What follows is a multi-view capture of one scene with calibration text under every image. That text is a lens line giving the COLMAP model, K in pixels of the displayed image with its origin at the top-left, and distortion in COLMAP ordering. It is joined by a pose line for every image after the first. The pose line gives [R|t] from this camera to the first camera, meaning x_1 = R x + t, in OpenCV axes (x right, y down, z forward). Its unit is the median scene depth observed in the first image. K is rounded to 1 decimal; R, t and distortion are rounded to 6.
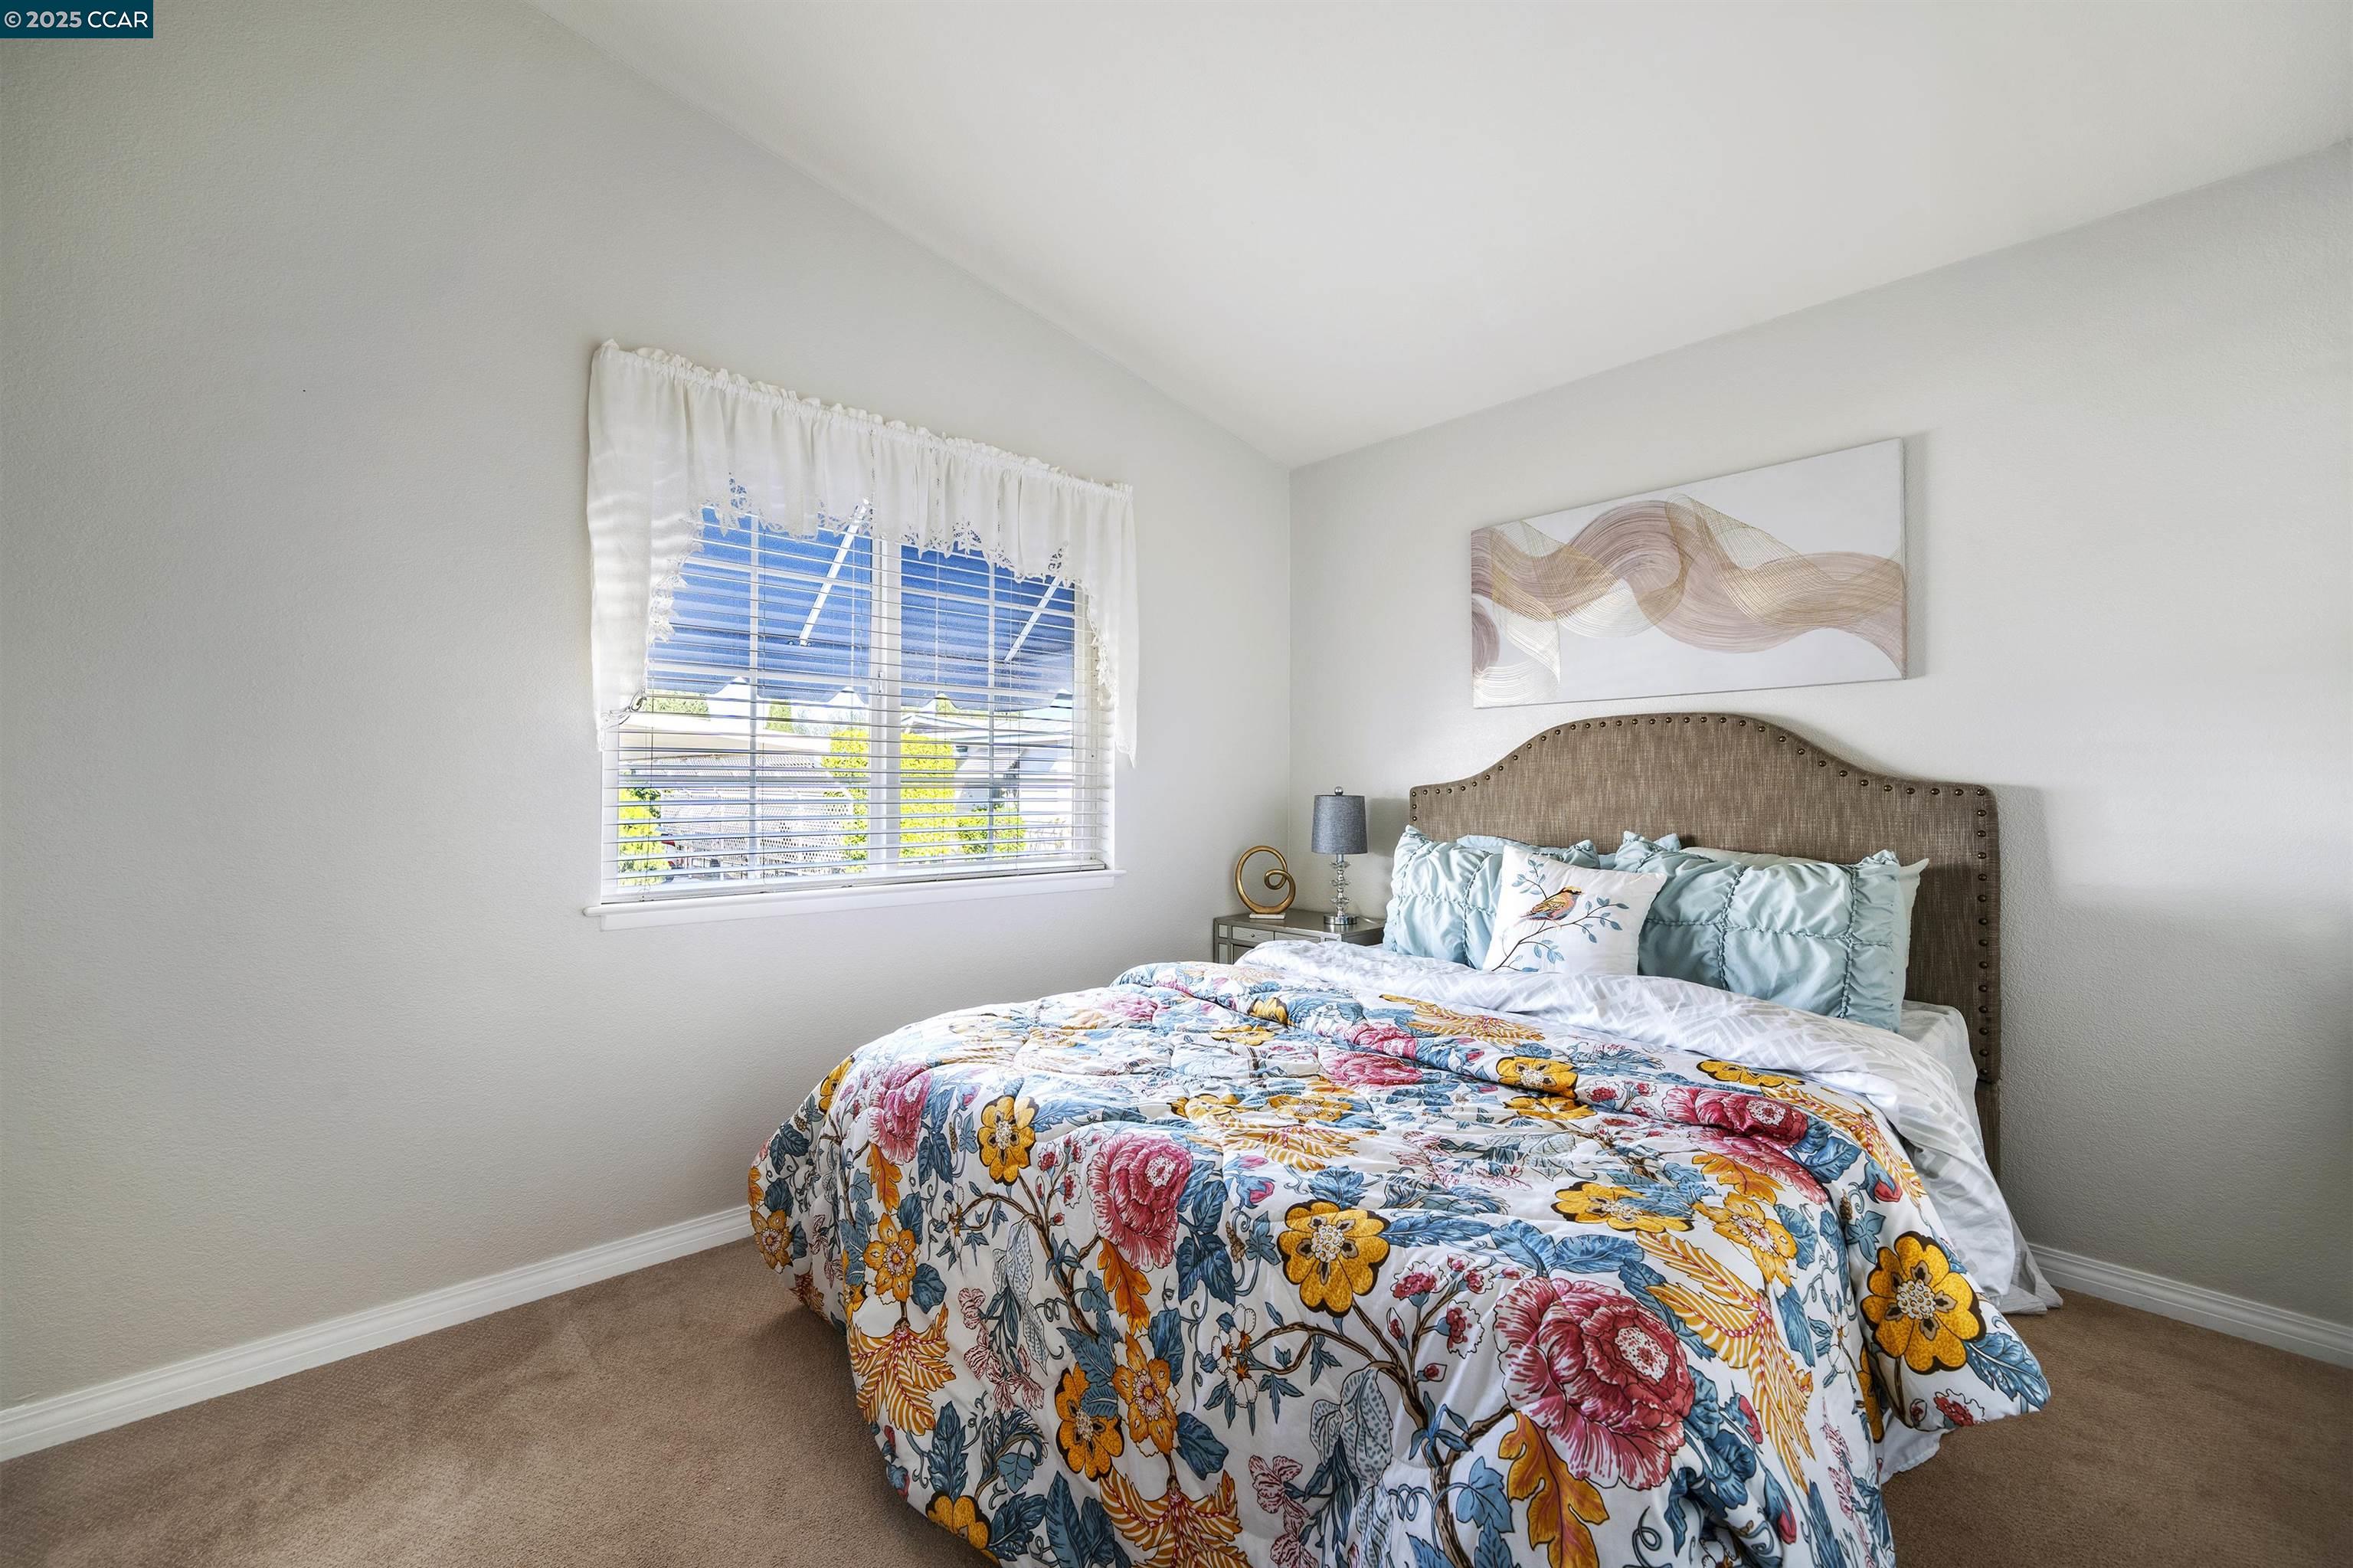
lens RADIAL K [[976.3, 0, 1162.3], [0, 976.3, 772.8], [0, 0, 1]] dist [0.001127, 0.000184]
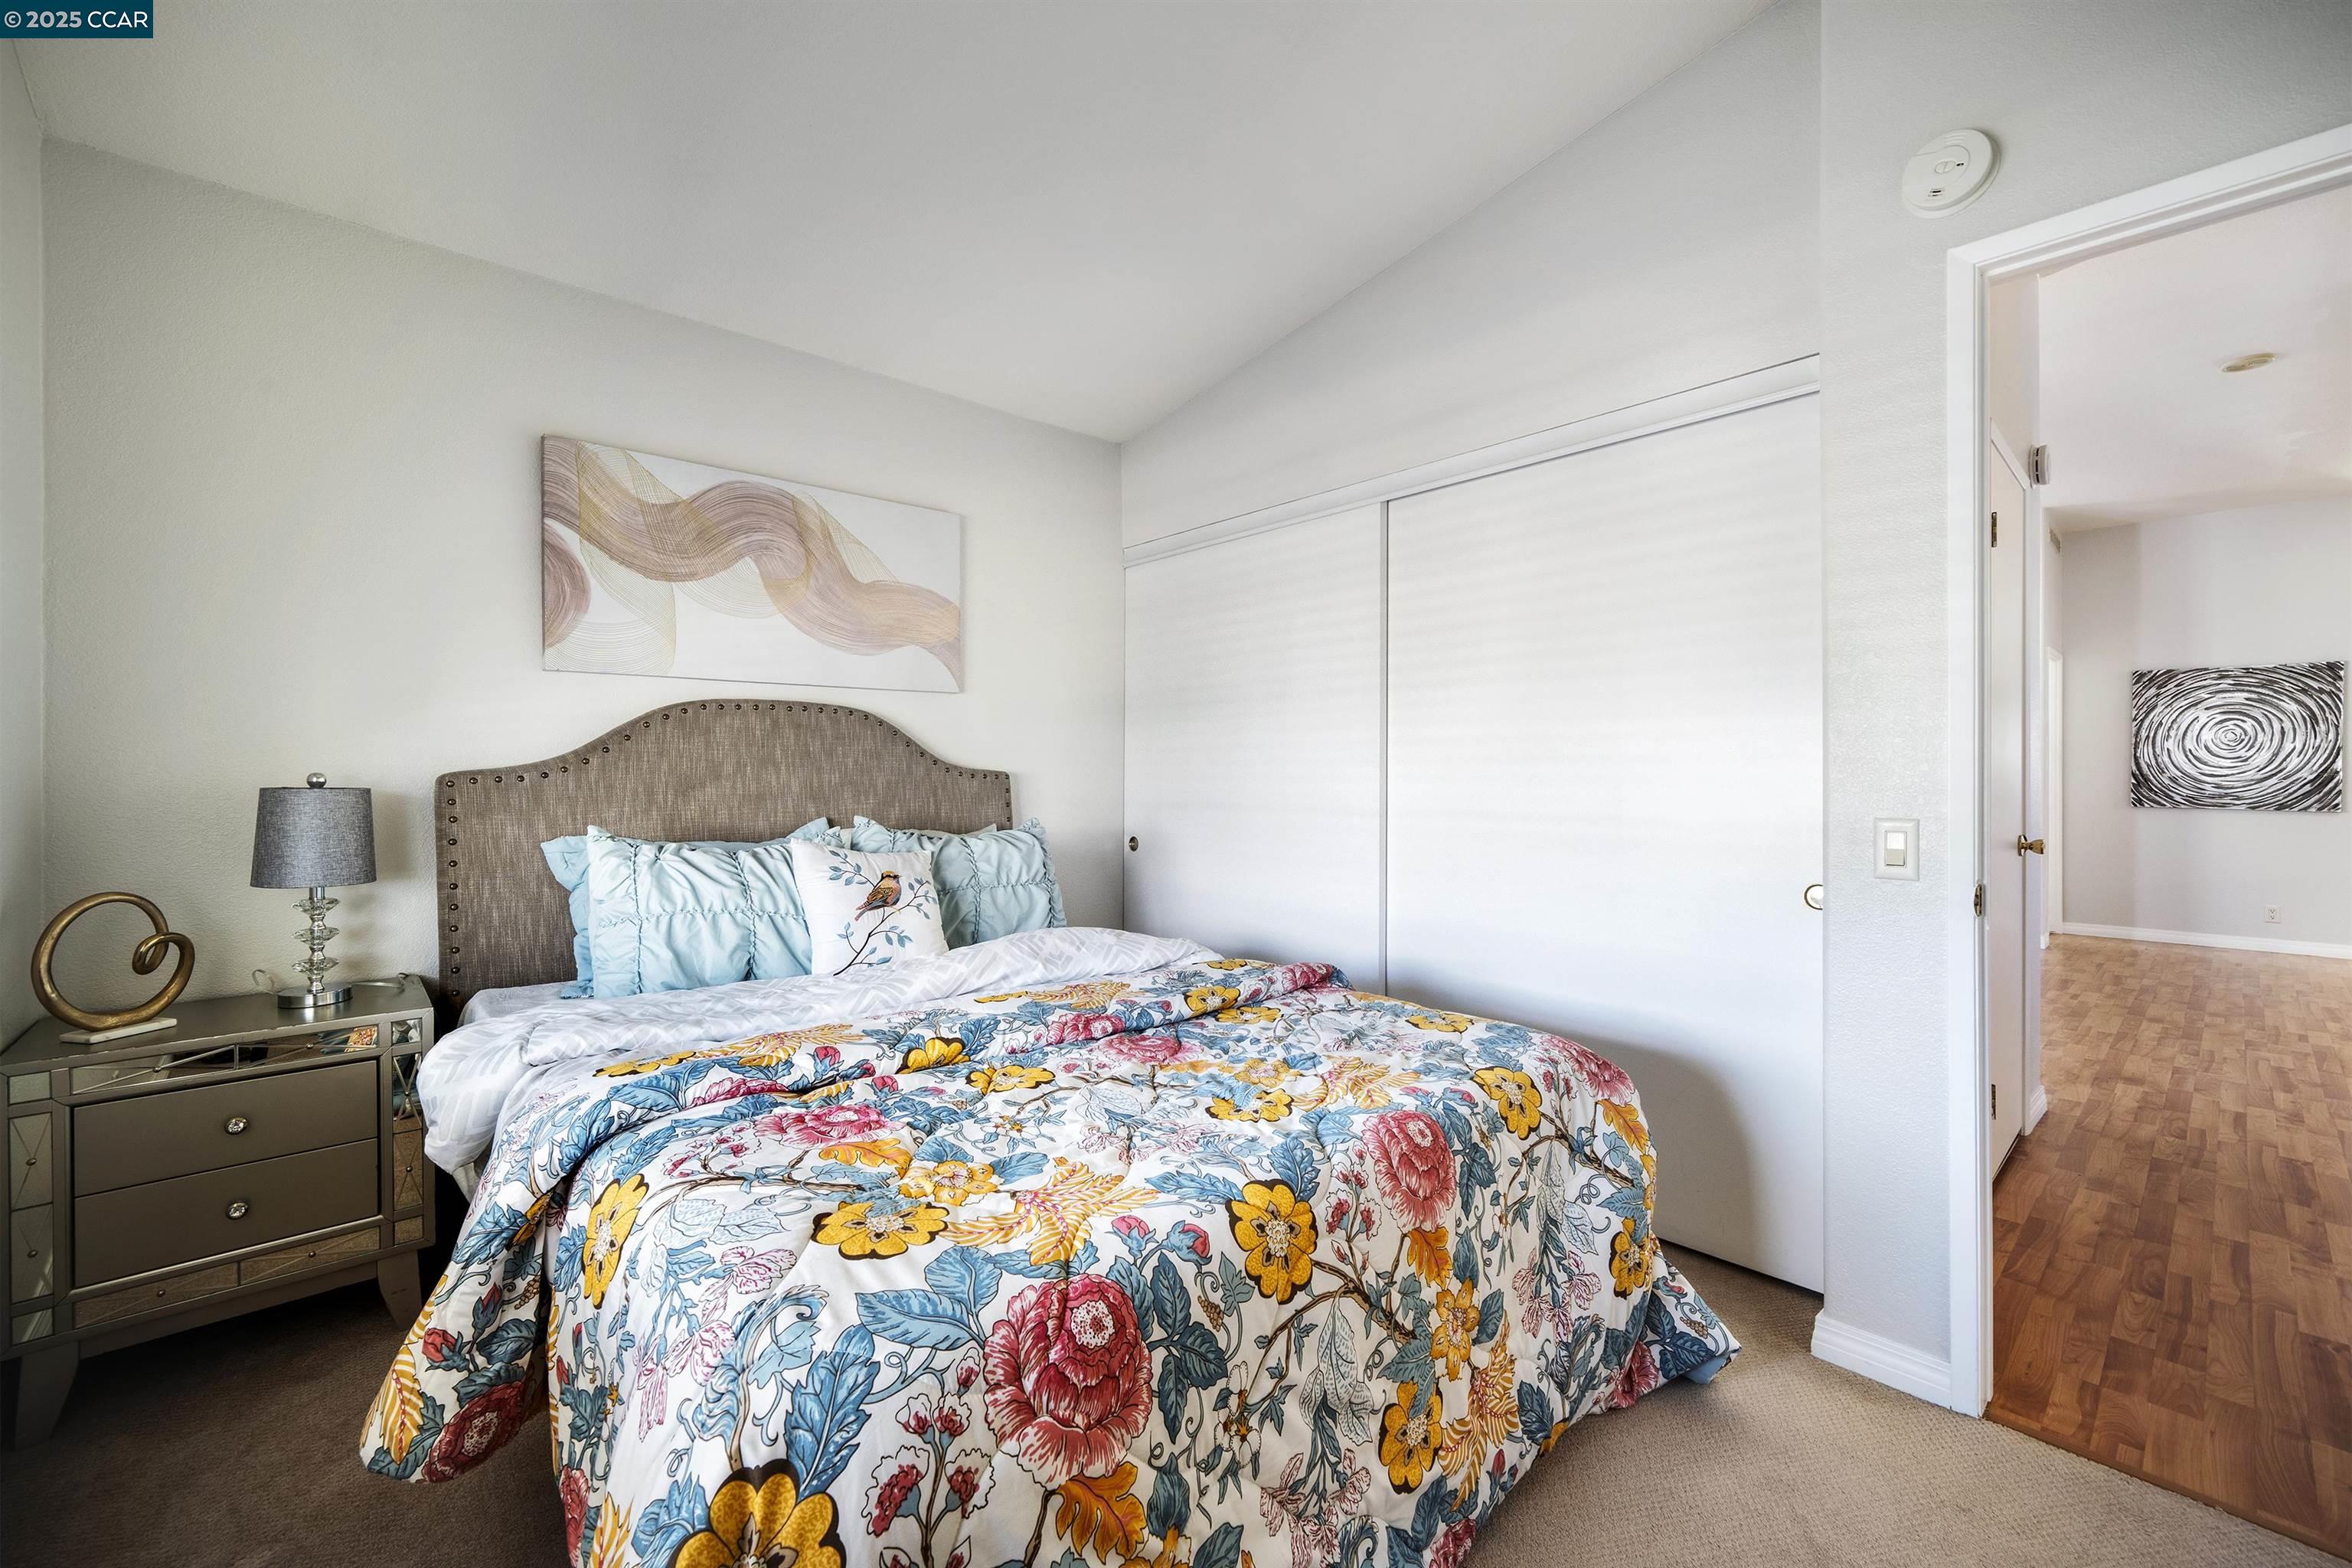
lens RADIAL K [[975.8, 0, 1161.8], [0, 975.8, 772.9], [0, 0, 1]] dist [0.001127, 0.000184]
pose [[0.011890, -0.001300, 0.999928, -0.595606], [-0.014627, 0.999892, 0.001474, 0.008195], [-0.999822, -0.014643, 0.011870, 0.706454]]
